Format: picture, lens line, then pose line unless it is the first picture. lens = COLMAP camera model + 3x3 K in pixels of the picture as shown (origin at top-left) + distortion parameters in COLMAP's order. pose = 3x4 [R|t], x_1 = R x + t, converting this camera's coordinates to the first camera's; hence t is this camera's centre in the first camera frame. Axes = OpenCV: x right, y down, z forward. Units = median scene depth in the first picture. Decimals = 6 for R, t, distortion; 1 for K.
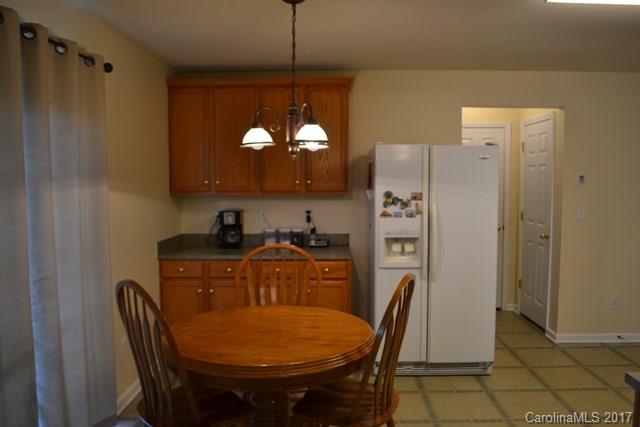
lens RADIAL K [[527.8, 0, 320.0], [0, 527.8, 213.5], [0, 0, 1]] dist [-0.073018, 0.010316]
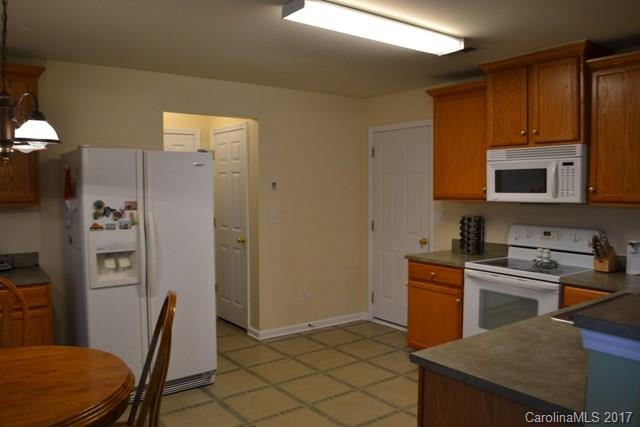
lens RADIAL K [[527.8, 0, 320.0], [0, 527.8, 213.5], [0, 0, 1]] dist [-0.073018, 0.010316]
pose [[0.779615, -0.034422, 0.625312, -0.126625], [0.042493, 0.999095, 0.002020, -0.006919], [-0.624816, 0.024997, 0.780372, 0.086351]]
